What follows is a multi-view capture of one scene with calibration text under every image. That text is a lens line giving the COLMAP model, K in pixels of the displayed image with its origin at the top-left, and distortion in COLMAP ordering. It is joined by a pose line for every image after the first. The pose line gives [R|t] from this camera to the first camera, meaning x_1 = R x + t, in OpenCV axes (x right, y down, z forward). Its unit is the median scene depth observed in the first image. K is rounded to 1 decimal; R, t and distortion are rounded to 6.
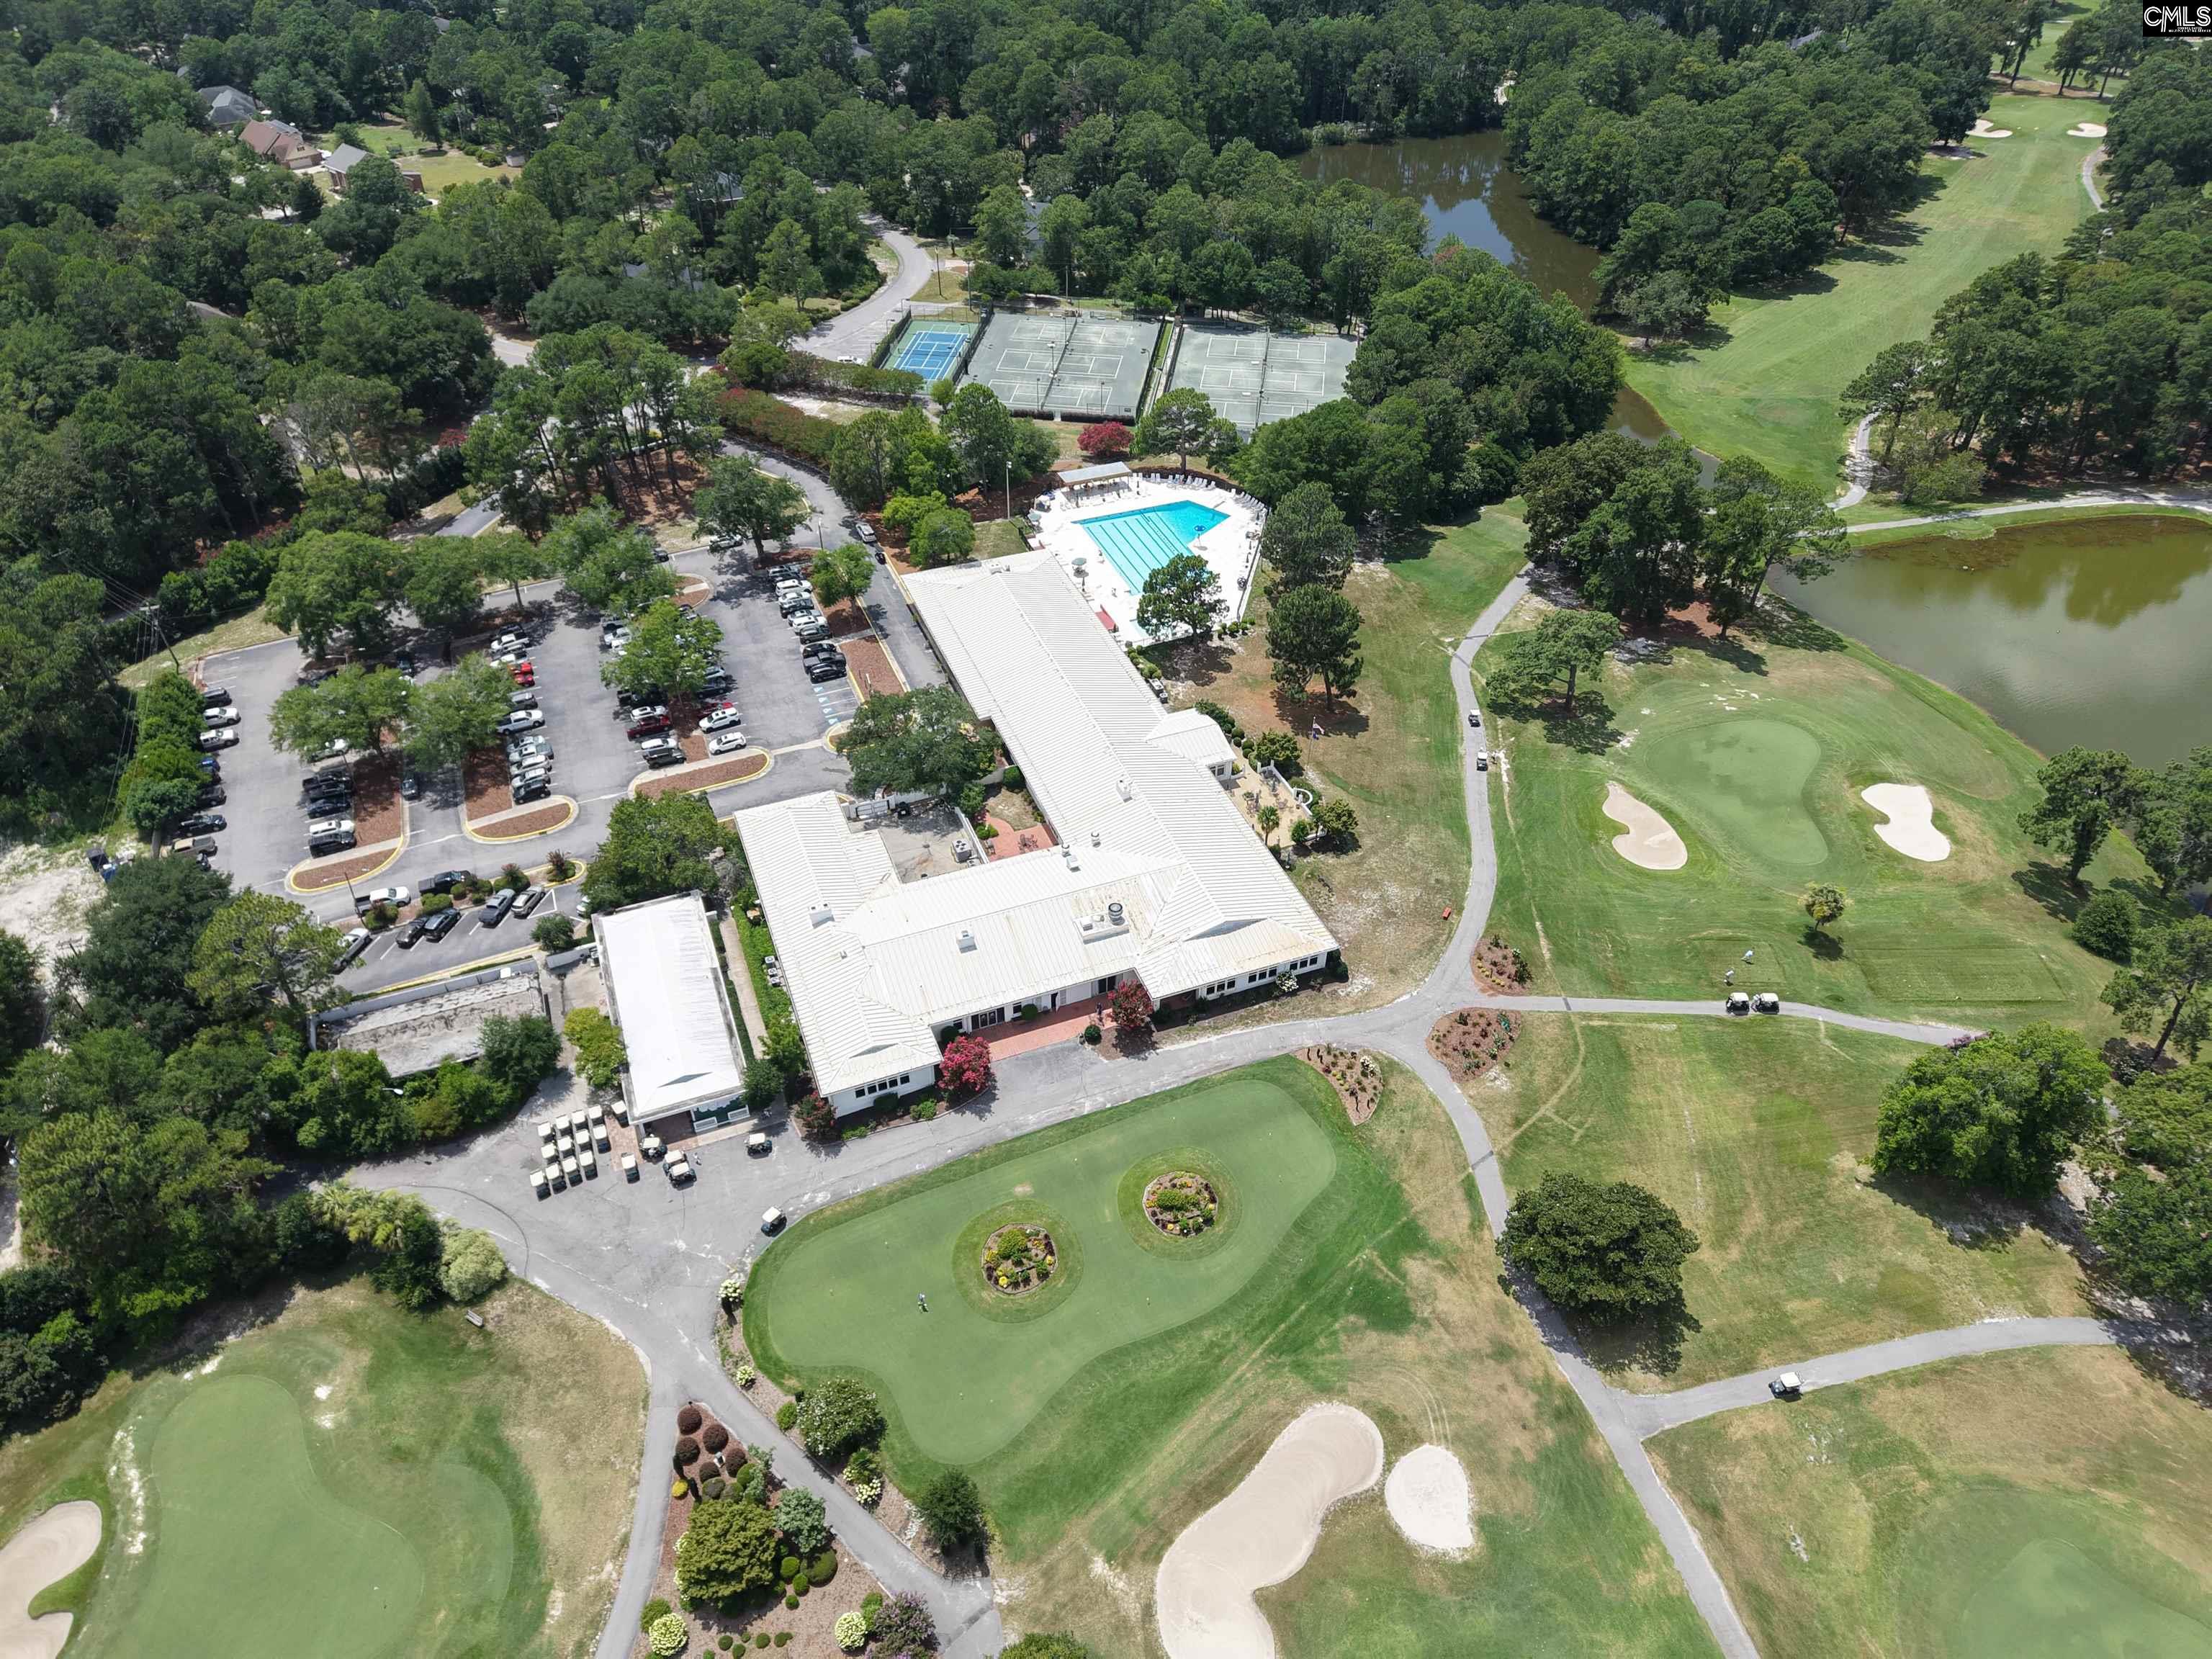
lens RADIAL K [[1512.1, 0, 1113.7], [0, 1512.1, 833.1], [0, 0, 1]] dist [0.001616, -0.000148]
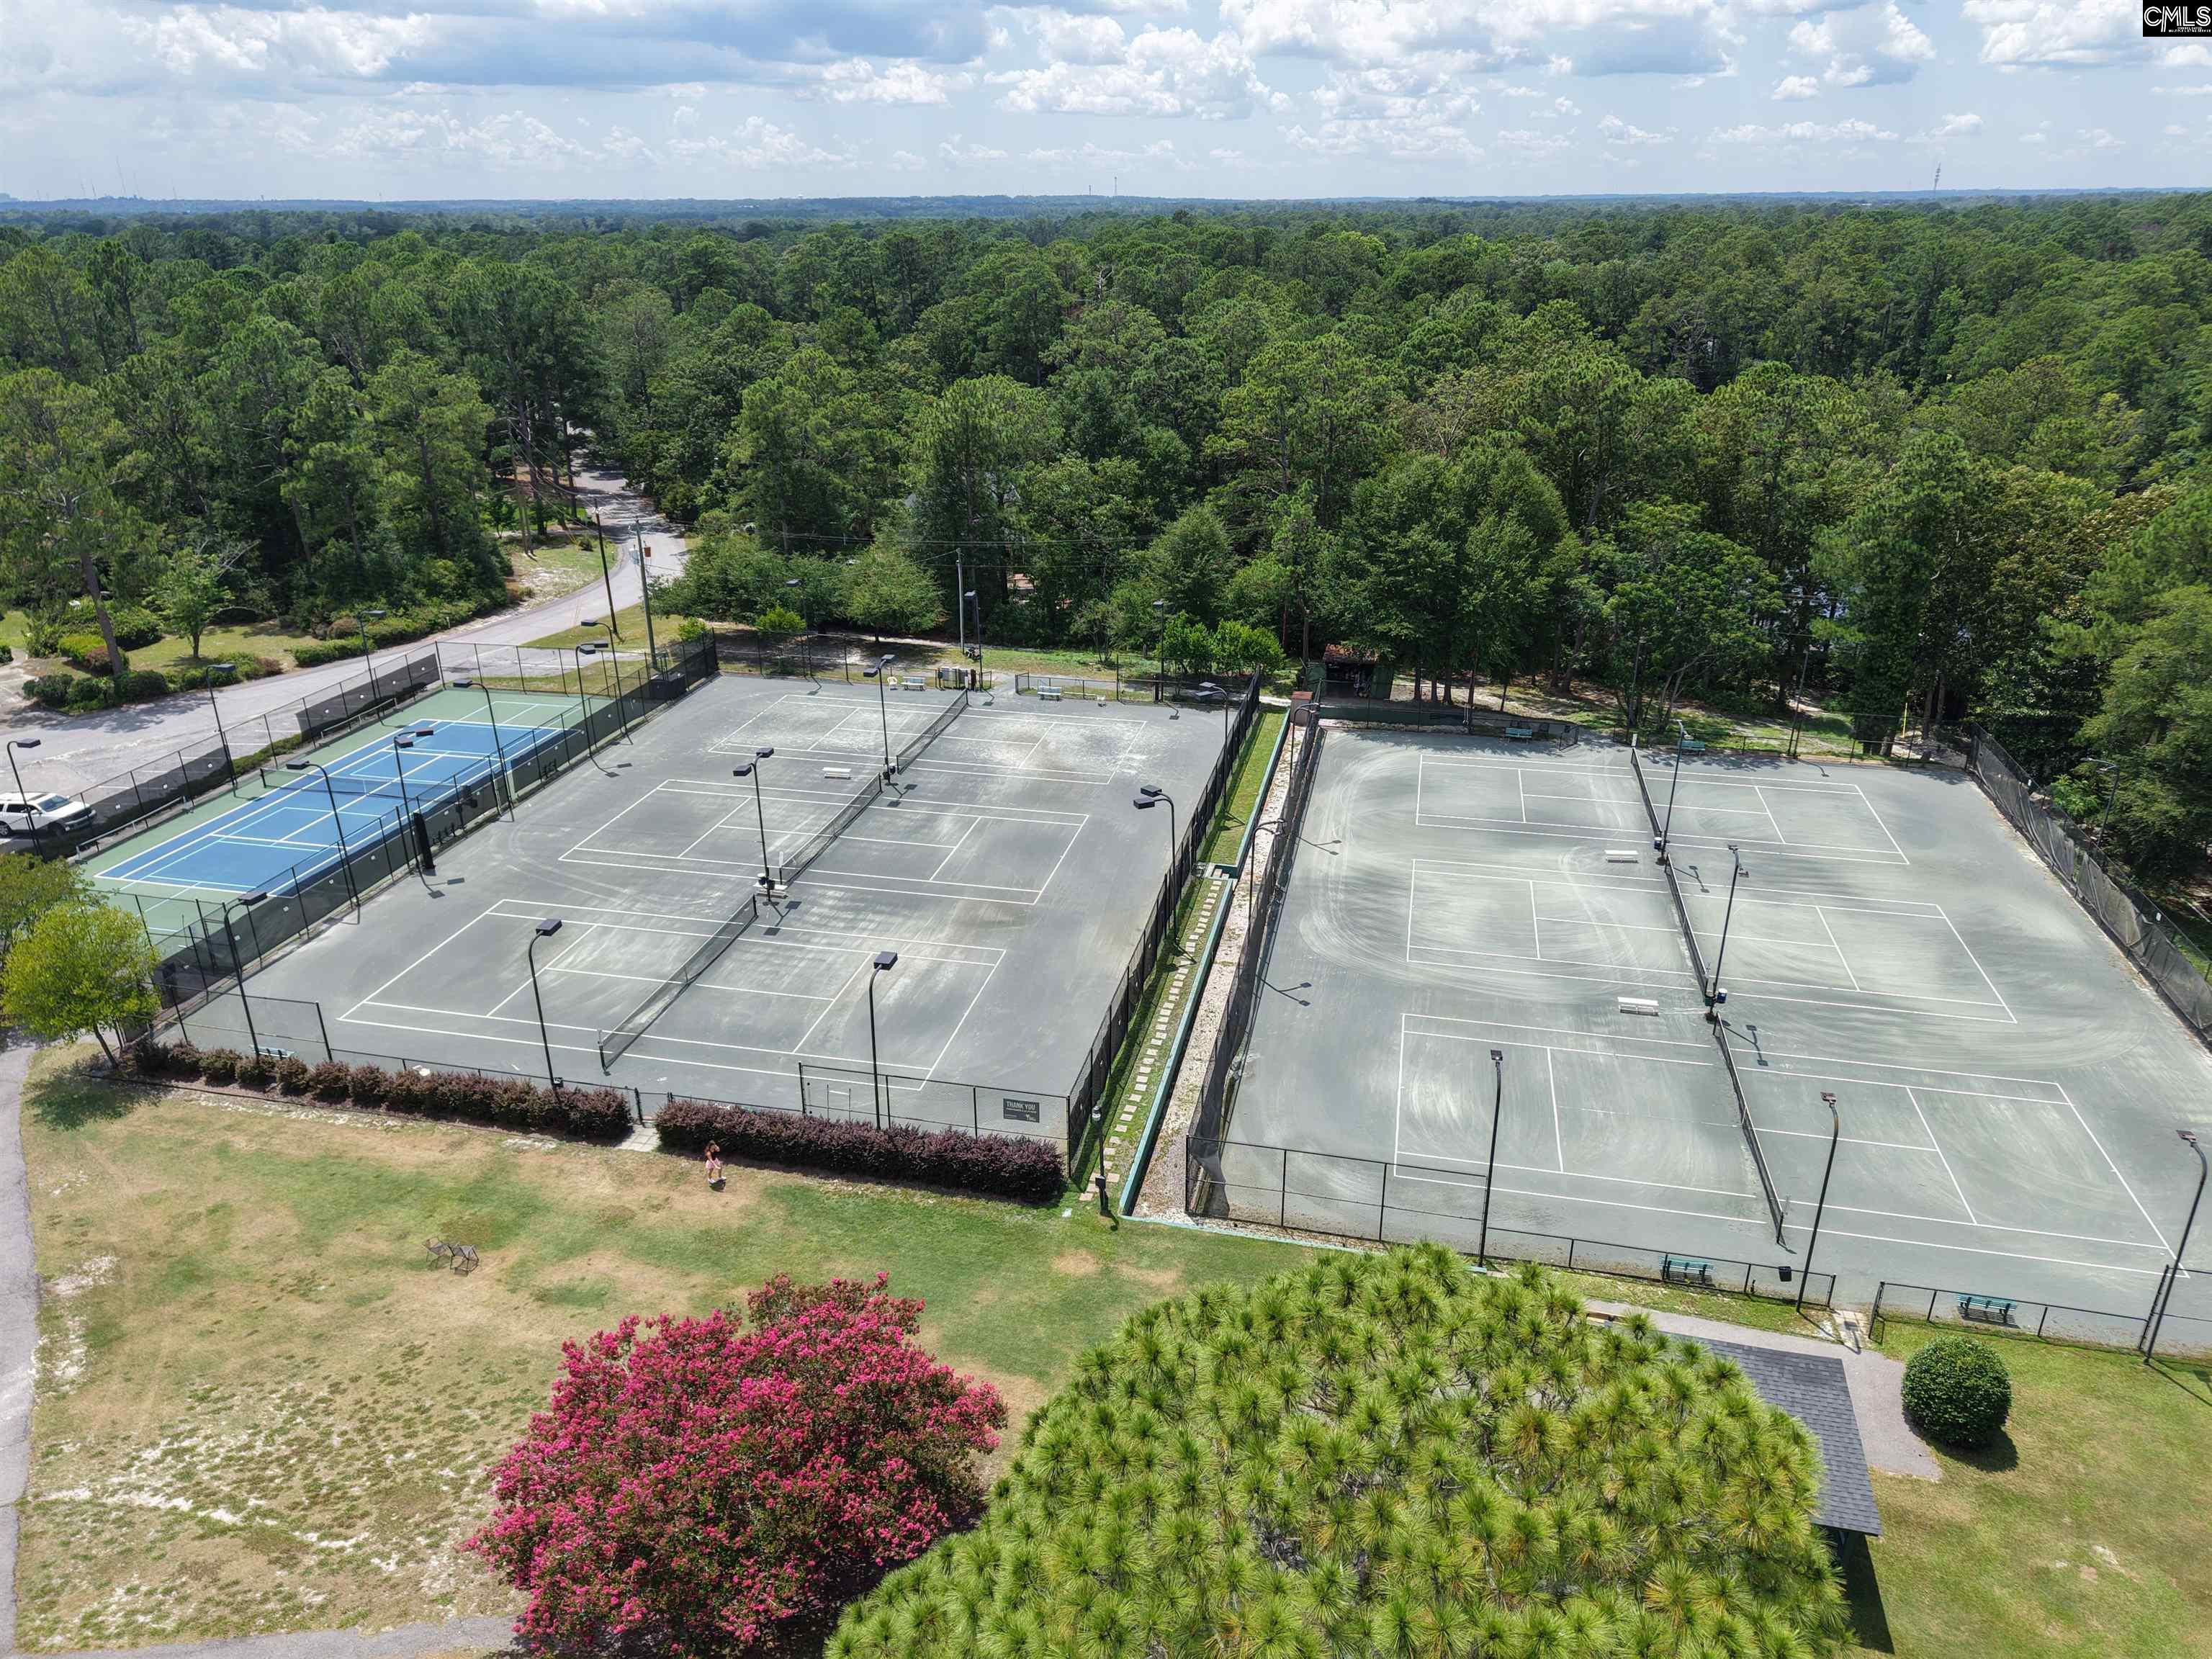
lens RADIAL K [[1512.1, 0, 1103.4], [0, 1512.1, 832.8], [0, 0, 1]] dist [0.001616, -0.000148]
pose [[0.996374, 0.025532, -0.081159, 0.028099], [-0.047707, 0.957497, -0.284470, -0.228912], [0.070446, 0.287311, 0.955243, 0.721936]]
